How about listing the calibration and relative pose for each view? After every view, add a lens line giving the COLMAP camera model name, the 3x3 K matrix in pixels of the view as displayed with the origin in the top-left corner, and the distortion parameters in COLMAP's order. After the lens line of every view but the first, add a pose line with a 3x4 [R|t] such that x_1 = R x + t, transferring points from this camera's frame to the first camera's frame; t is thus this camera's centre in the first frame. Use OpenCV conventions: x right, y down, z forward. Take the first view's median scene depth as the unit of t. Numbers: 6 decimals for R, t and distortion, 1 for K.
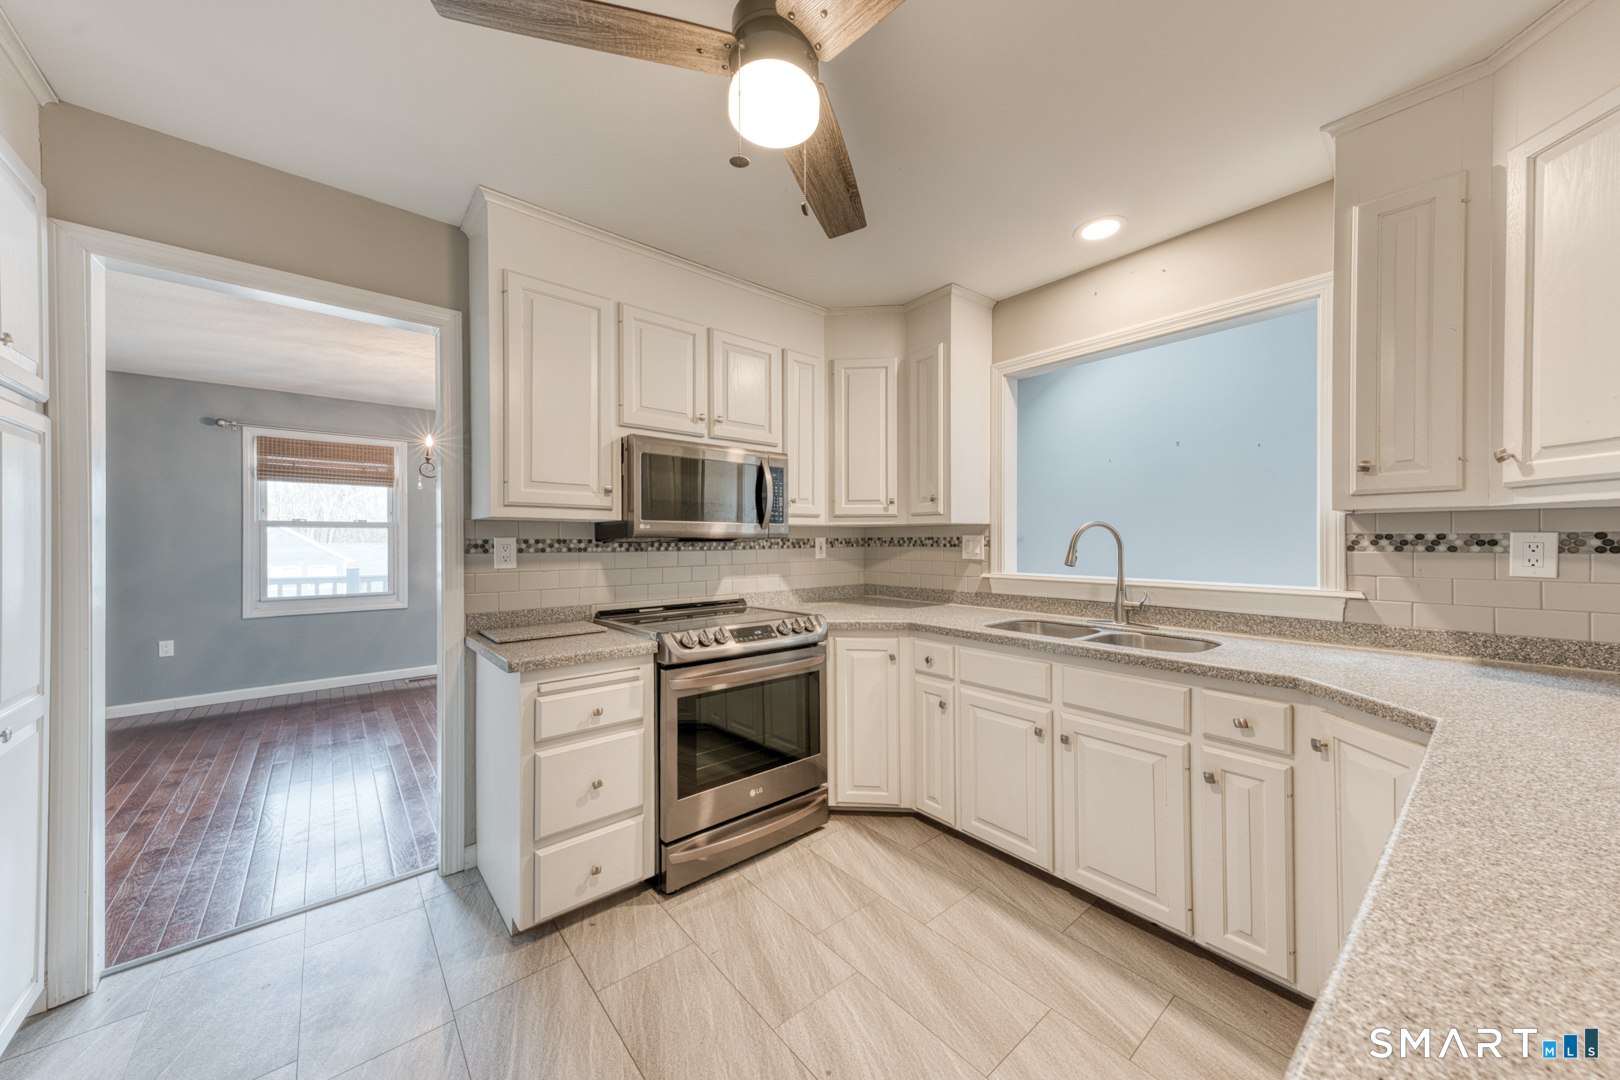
lens RADIAL K [[572.6, 0, 810.0], [0, 572.6, 540.0], [0, 0, 1]] dist [0.012482, -0.000107]
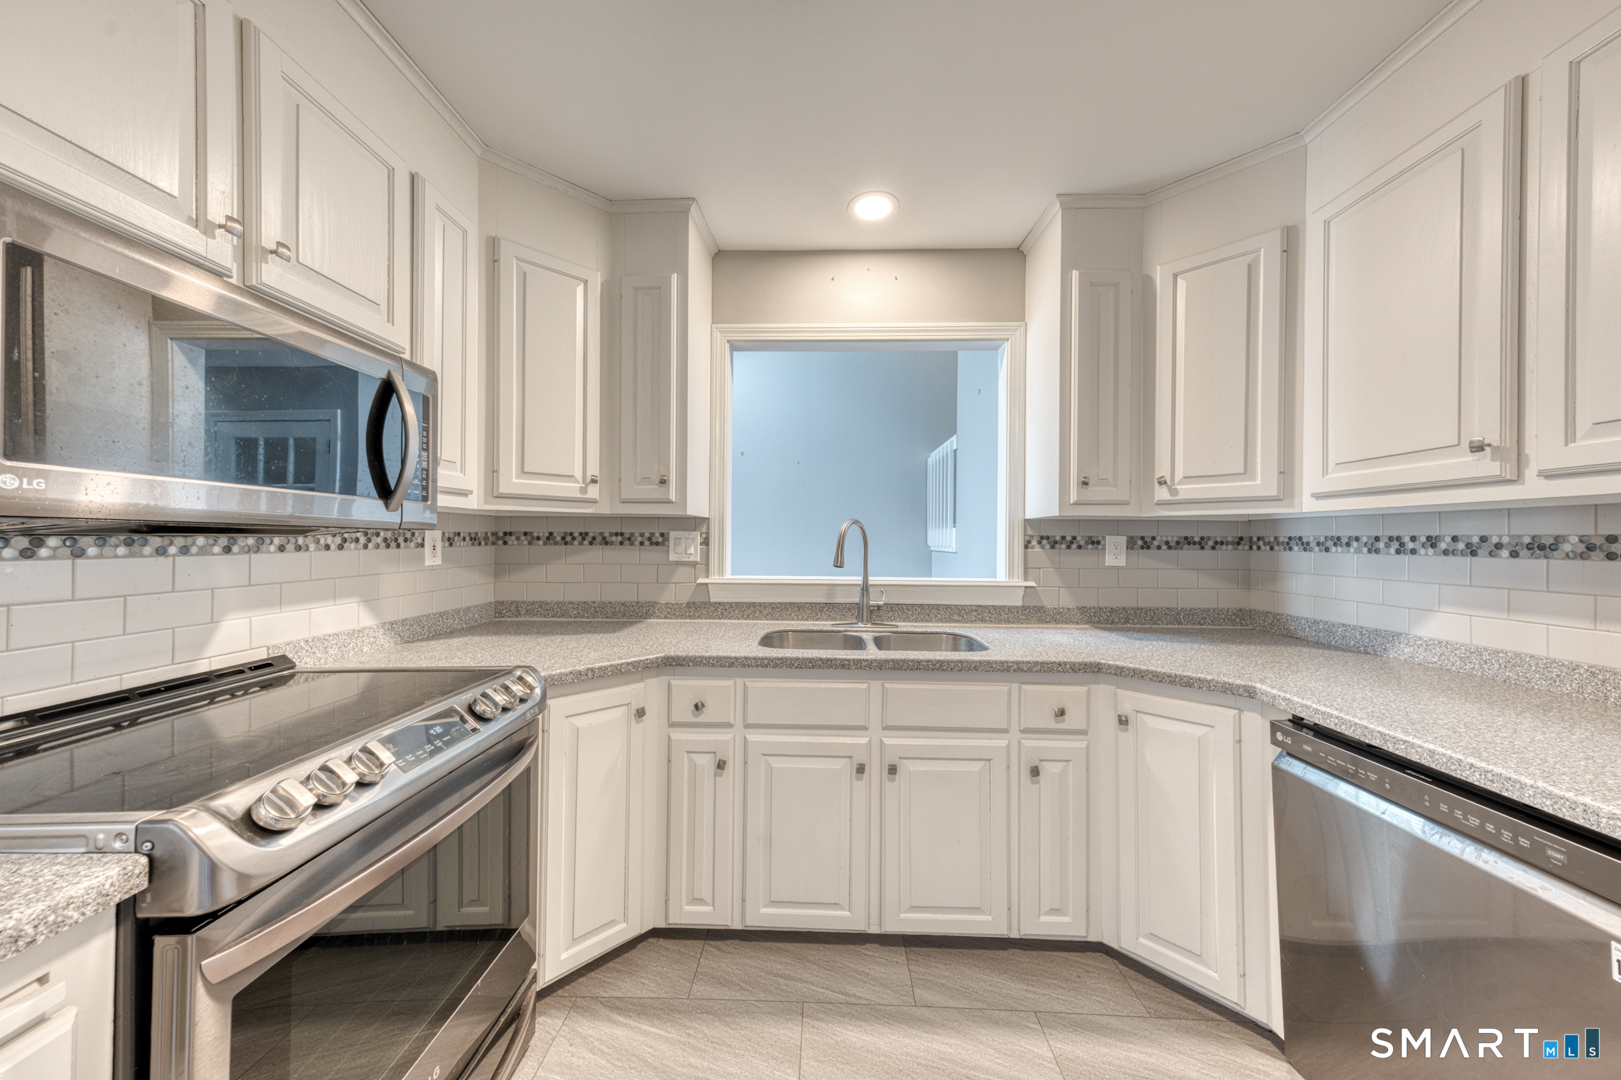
lens RADIAL K [[553.3, 0, 809.2], [0, 553.3, 533.7], [0, 0, 1]] dist [0.018037, -0.000030]
pose [[0.661849, 0.013758, 0.749511, -0.212603], [-0.009072, 0.999905, -0.010343, 0.002237], [-0.749582, 0.000046, 0.661911, 0.427131]]
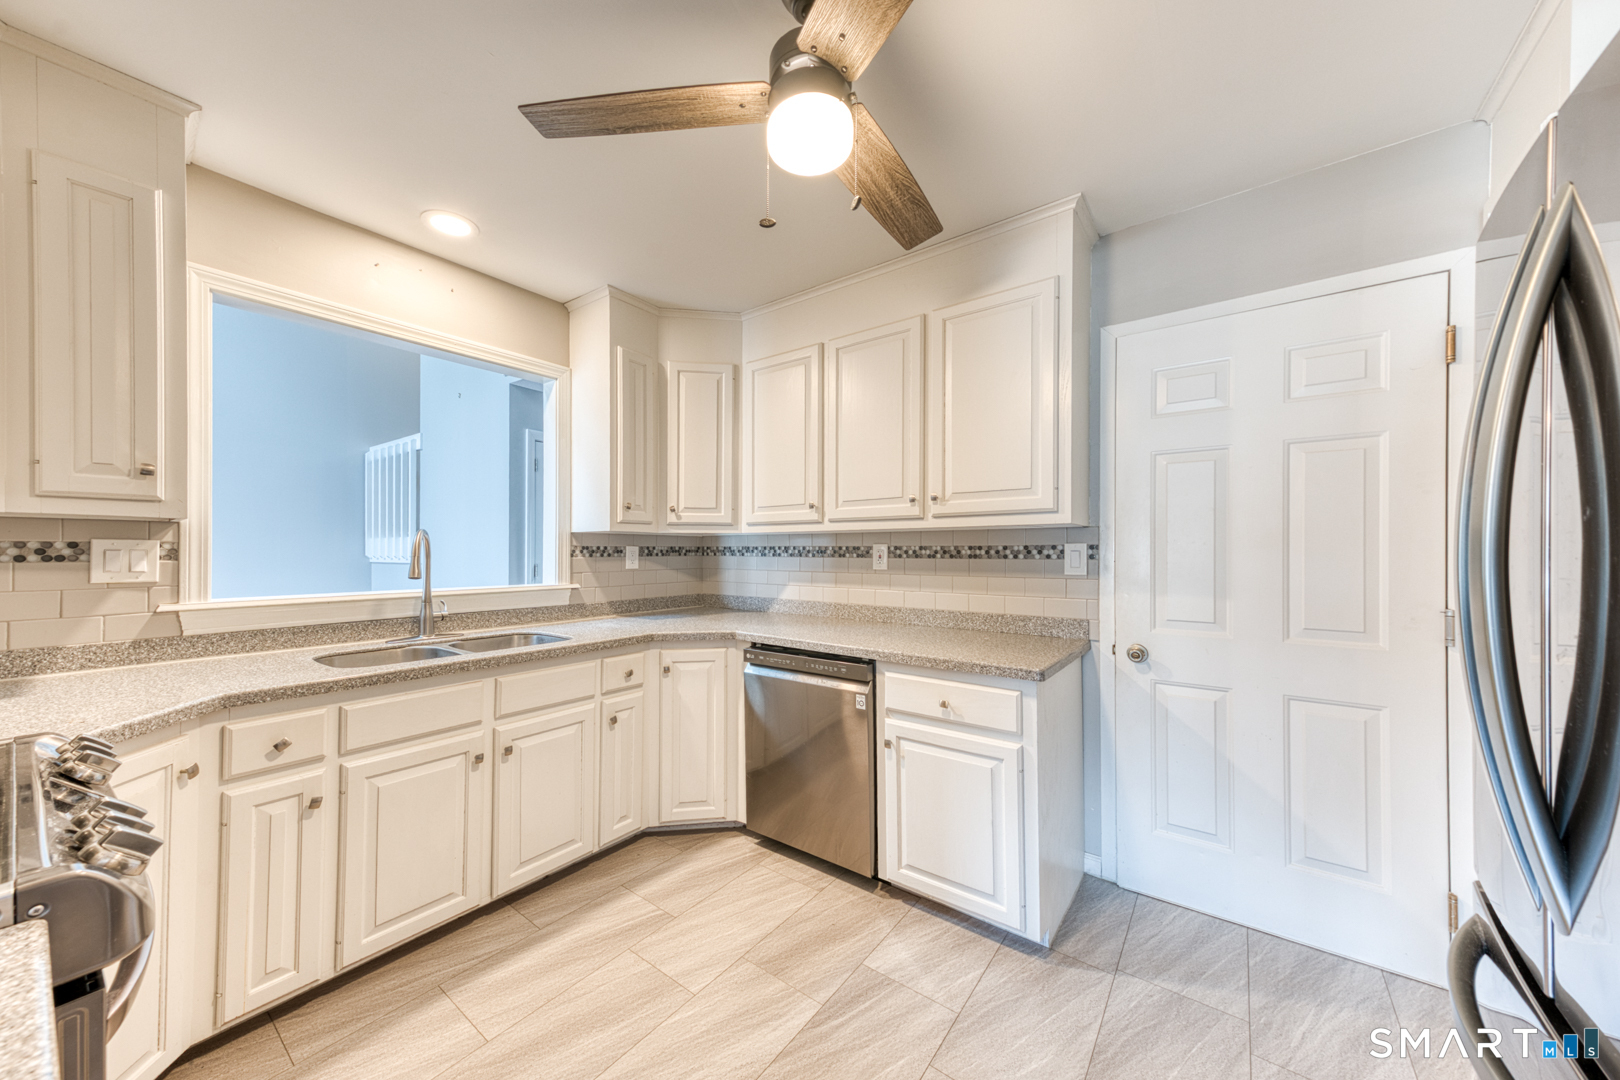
lens RADIAL K [[568.6, 0, 801.5], [0, 568.6, 549.4], [0, 0, 1]] dist [0.016751, -0.000049]
pose [[-0.227583, 0.003087, 0.973754, -0.498805], [-0.002105, 0.999991, -0.003662, 0.002265], [-0.973756, -0.002883, -0.227575, 0.578457]]
